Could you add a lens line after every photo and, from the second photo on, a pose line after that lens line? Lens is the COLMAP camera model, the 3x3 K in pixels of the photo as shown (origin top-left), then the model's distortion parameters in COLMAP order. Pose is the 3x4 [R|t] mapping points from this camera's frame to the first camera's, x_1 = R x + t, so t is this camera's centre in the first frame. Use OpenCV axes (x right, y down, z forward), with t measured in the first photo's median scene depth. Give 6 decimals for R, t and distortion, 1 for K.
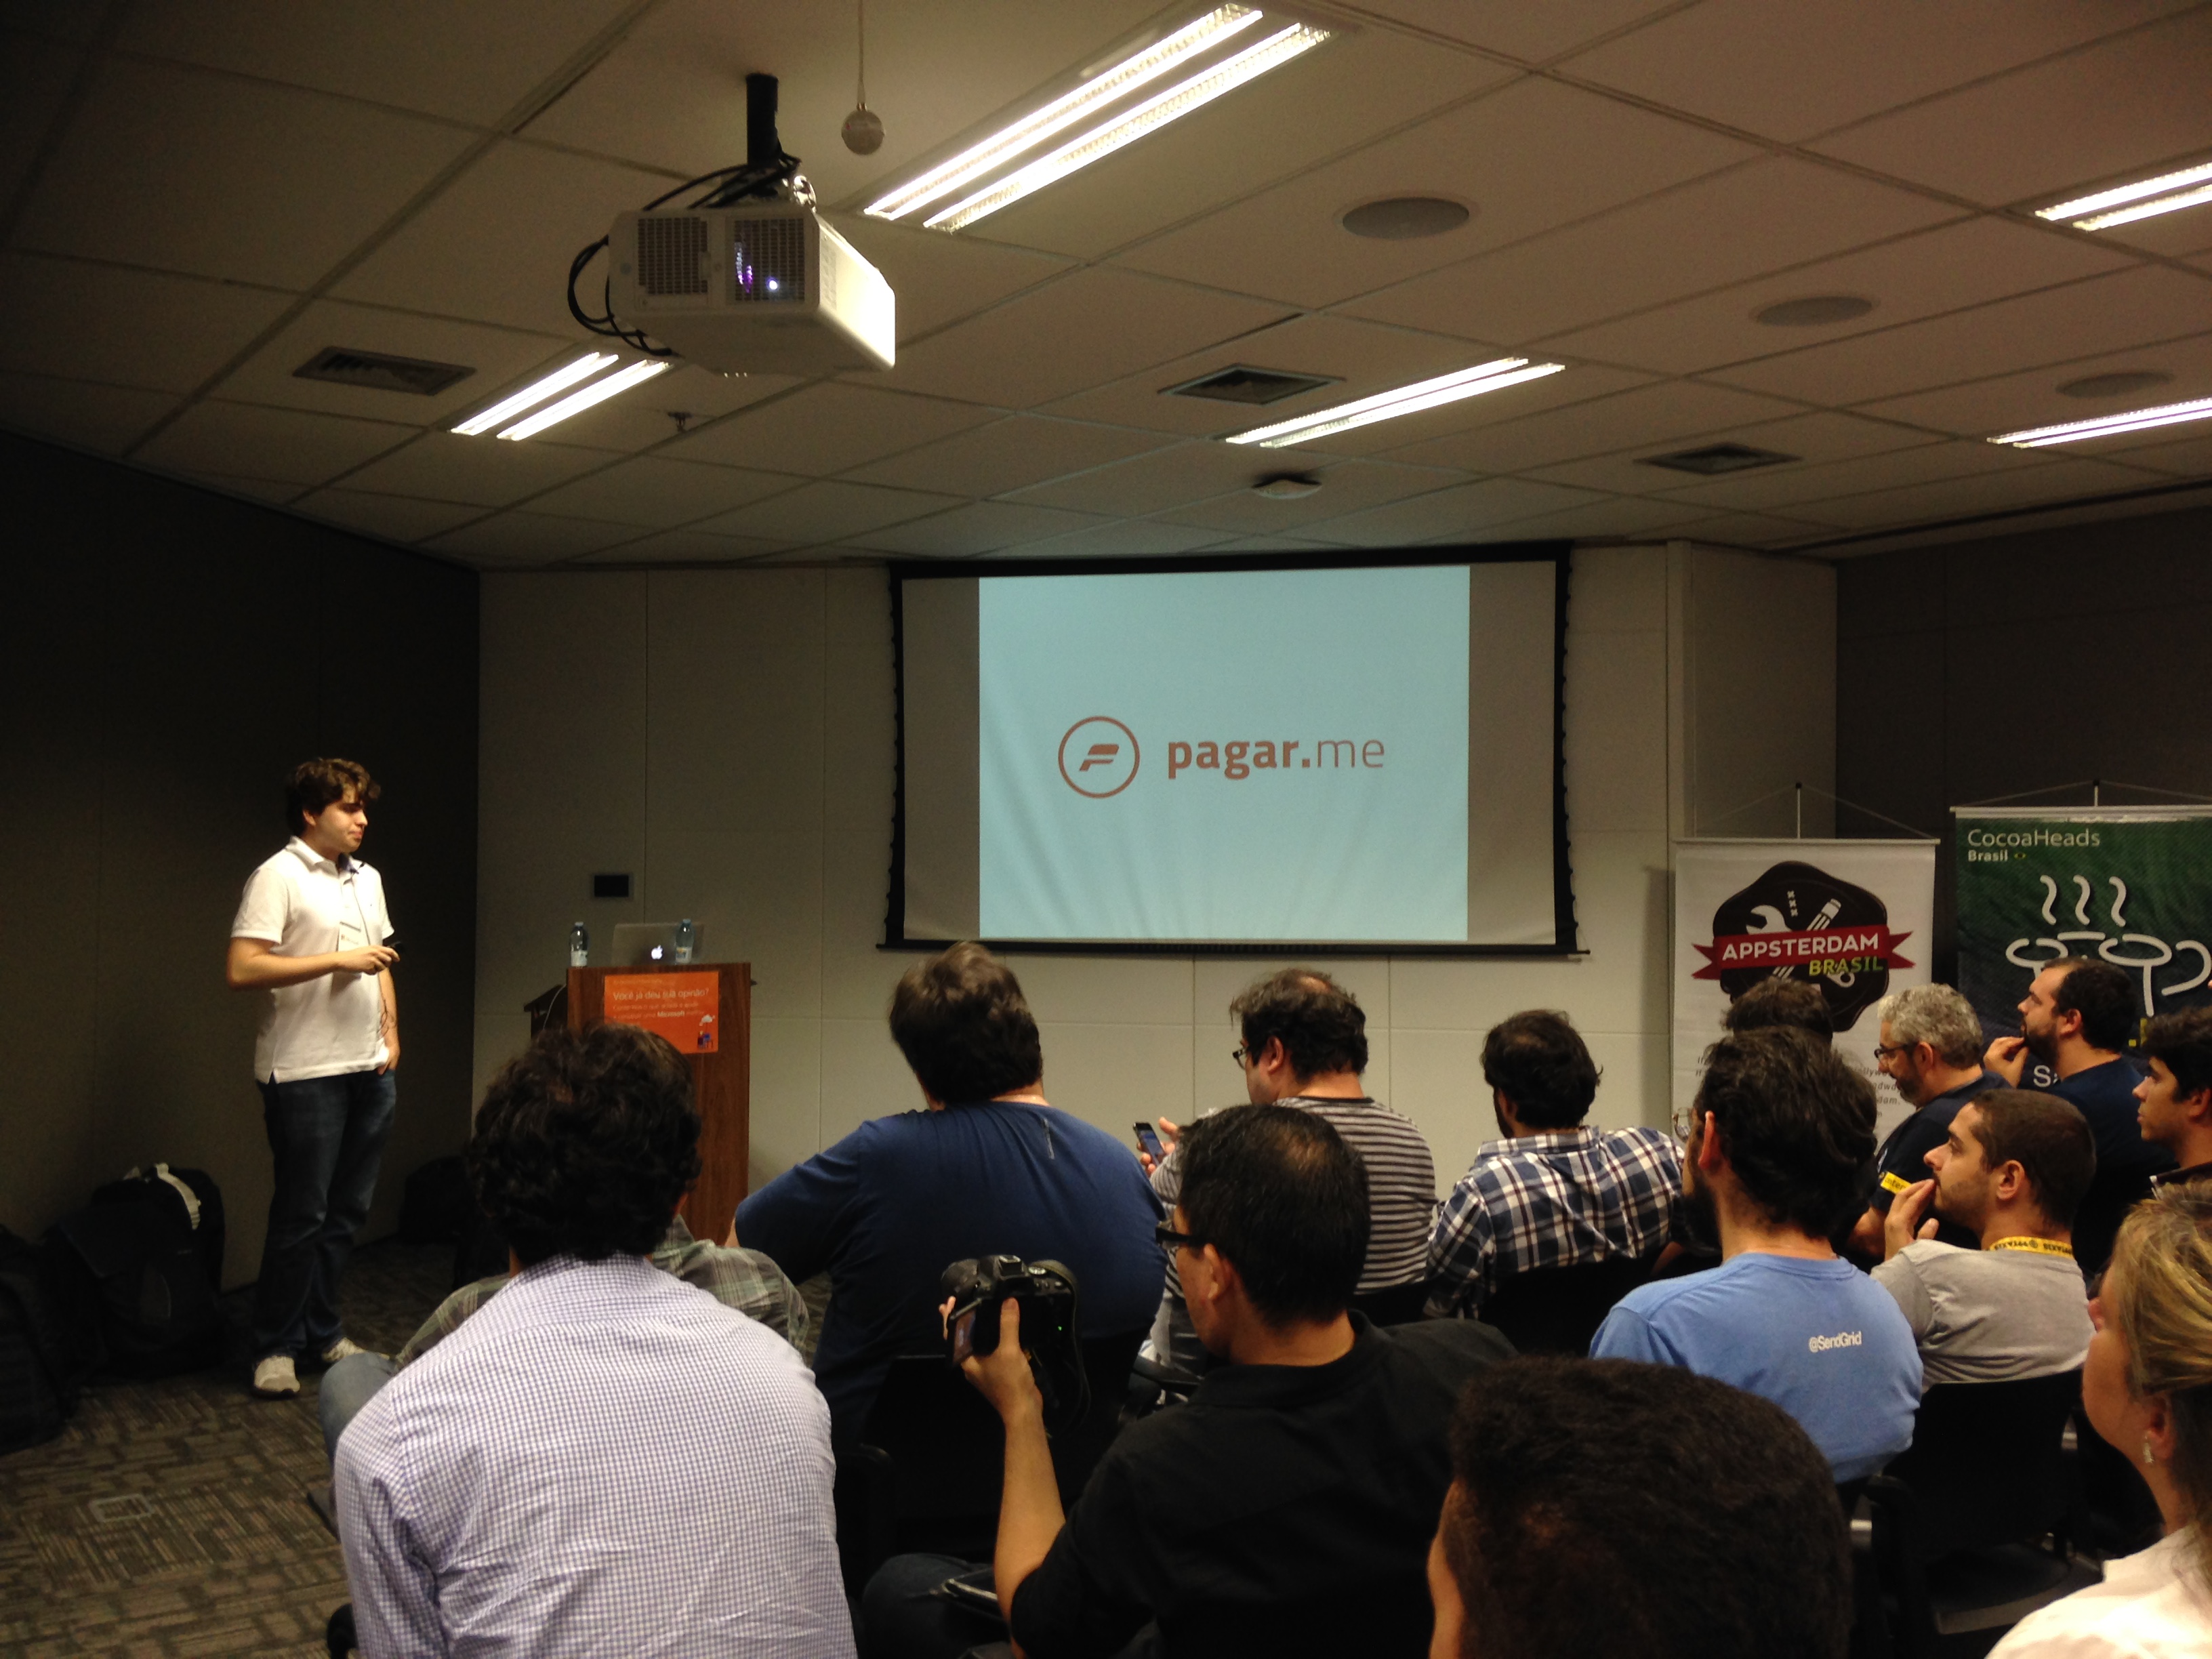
lens RADIAL K [[2121.3, 0, 1073.5], [0, 2121.3, 834.5], [0, 0, 1]] dist [0.228155, -0.400364]
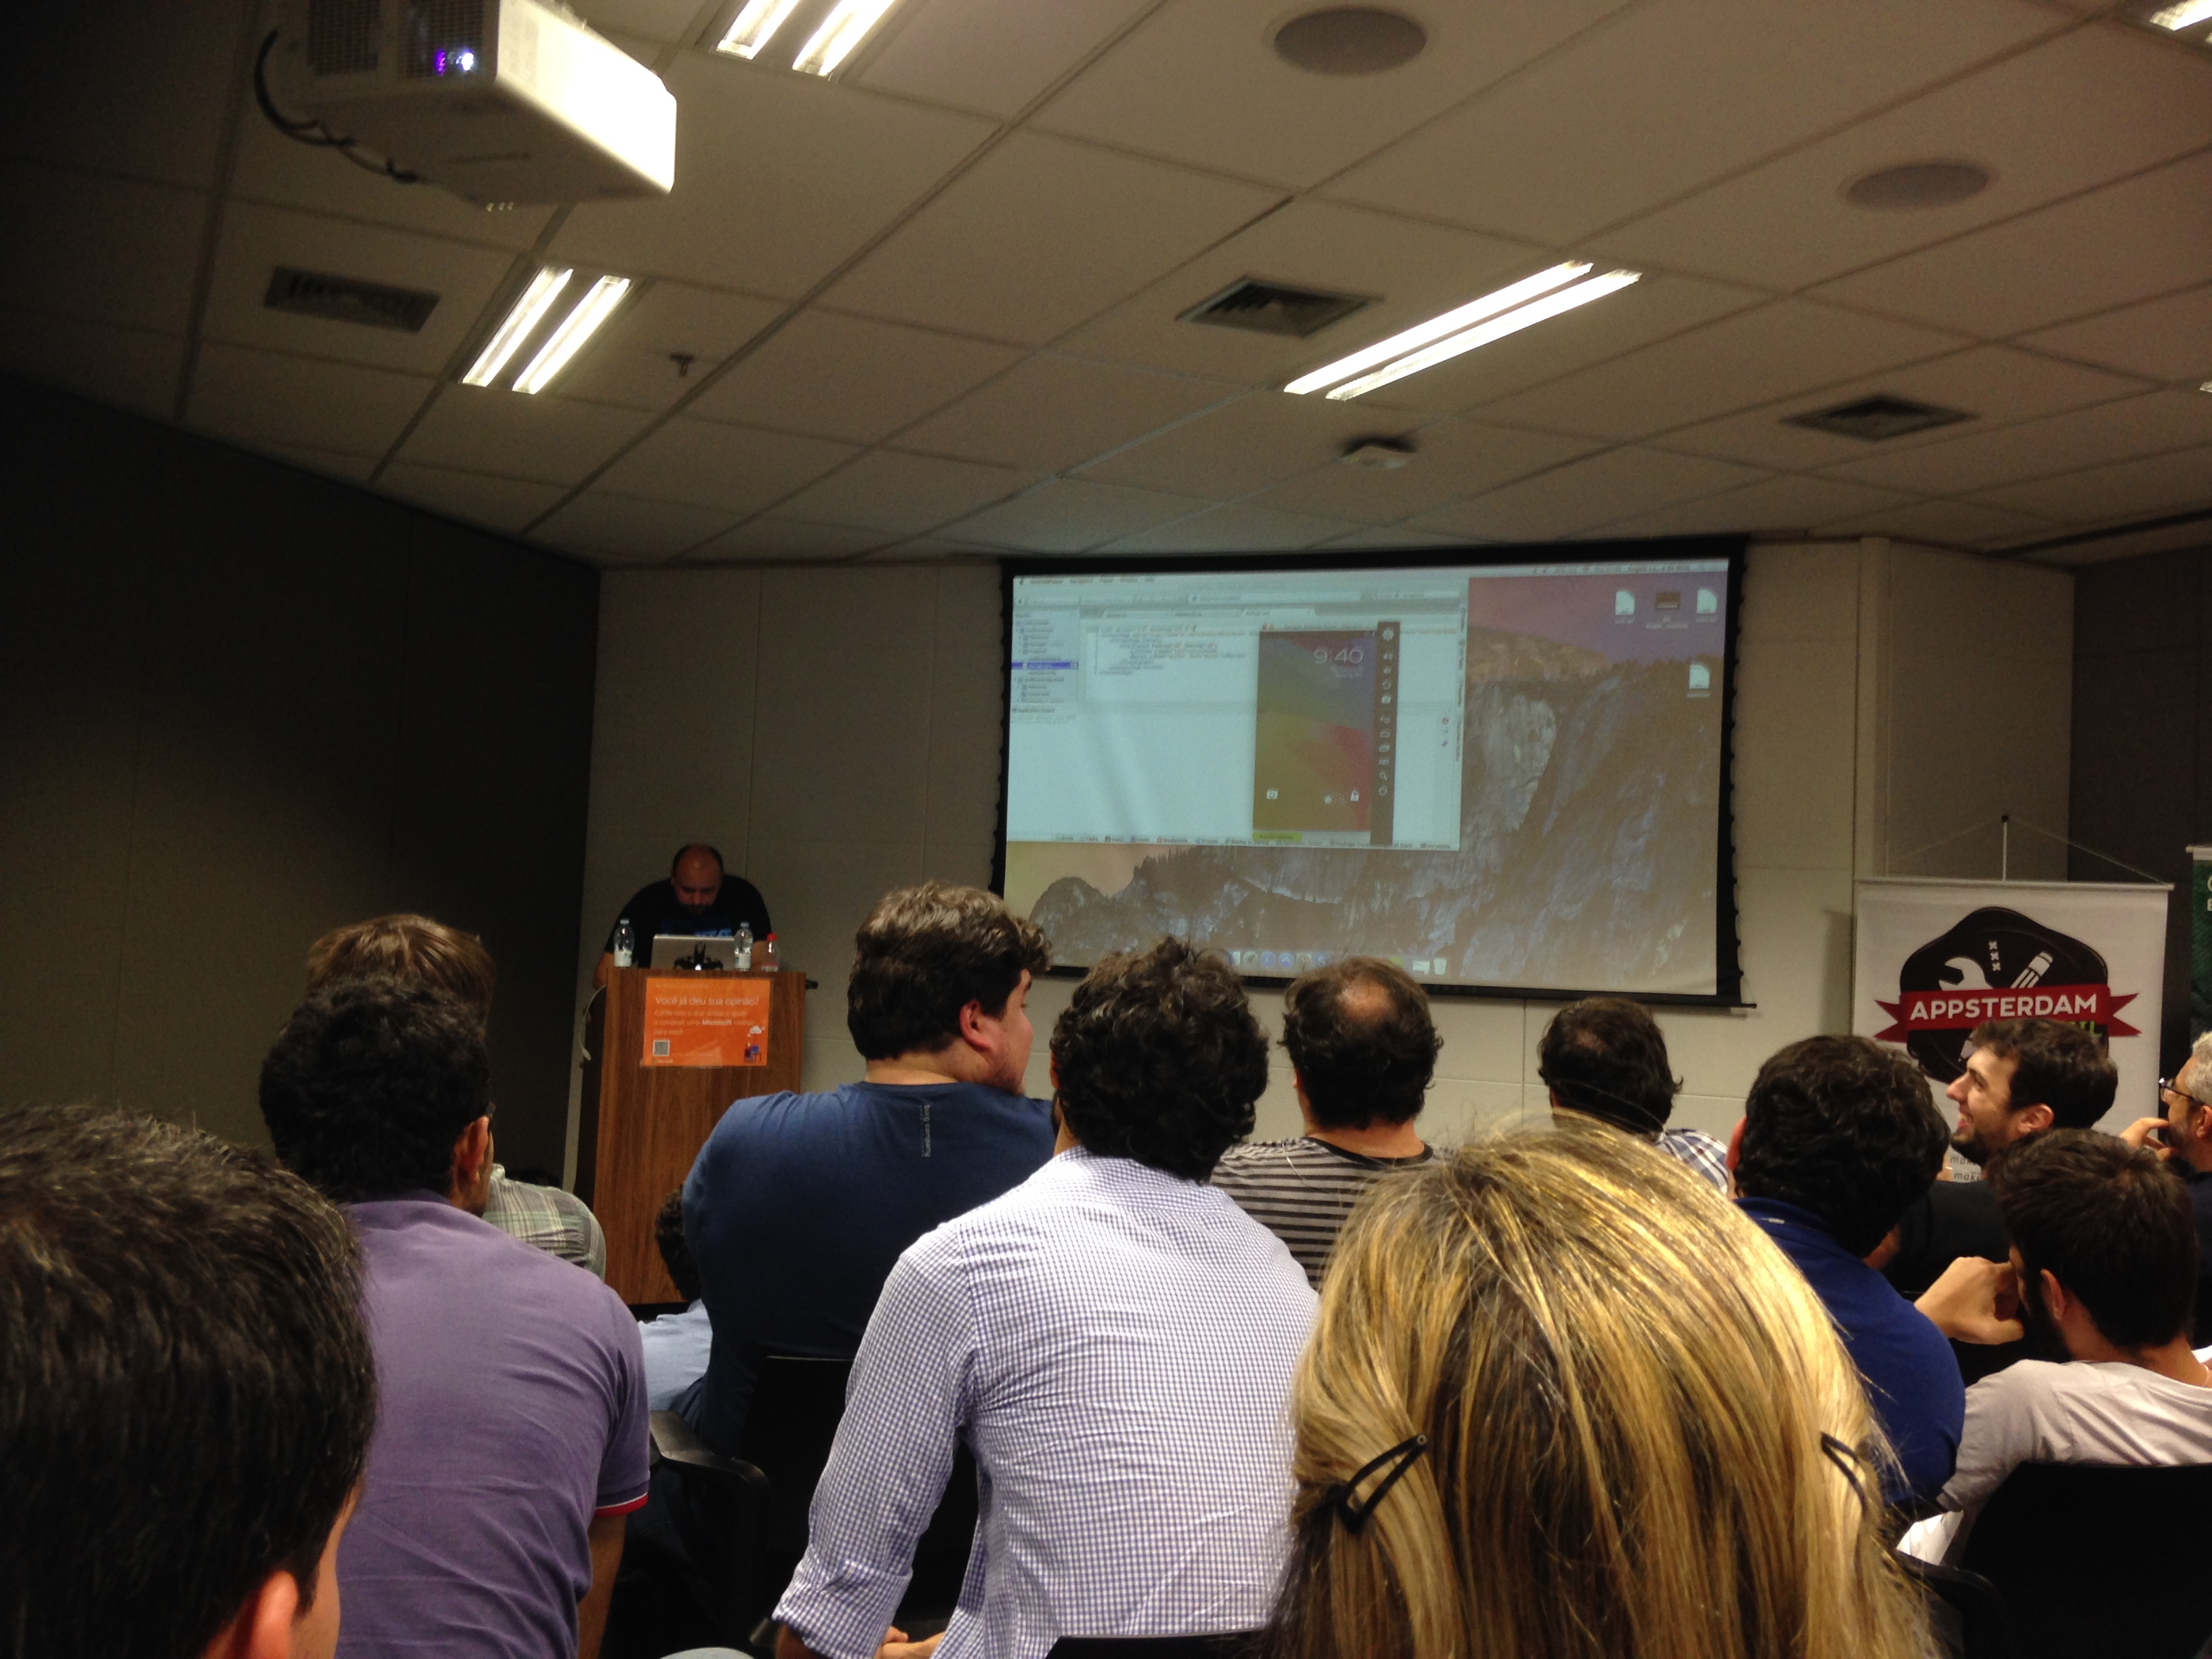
lens RADIAL K [[2082.3, 0, 1094.4], [0, 2082.3, 865.5], [0, 0, 1]] dist [0.211829, -0.378815]
pose [[0.987112, 0.033089, -0.156570, 0.112037], [-0.037417, 0.998993, -0.024772, 0.030441], [0.155592, 0.030311, 0.987356, 0.110485]]
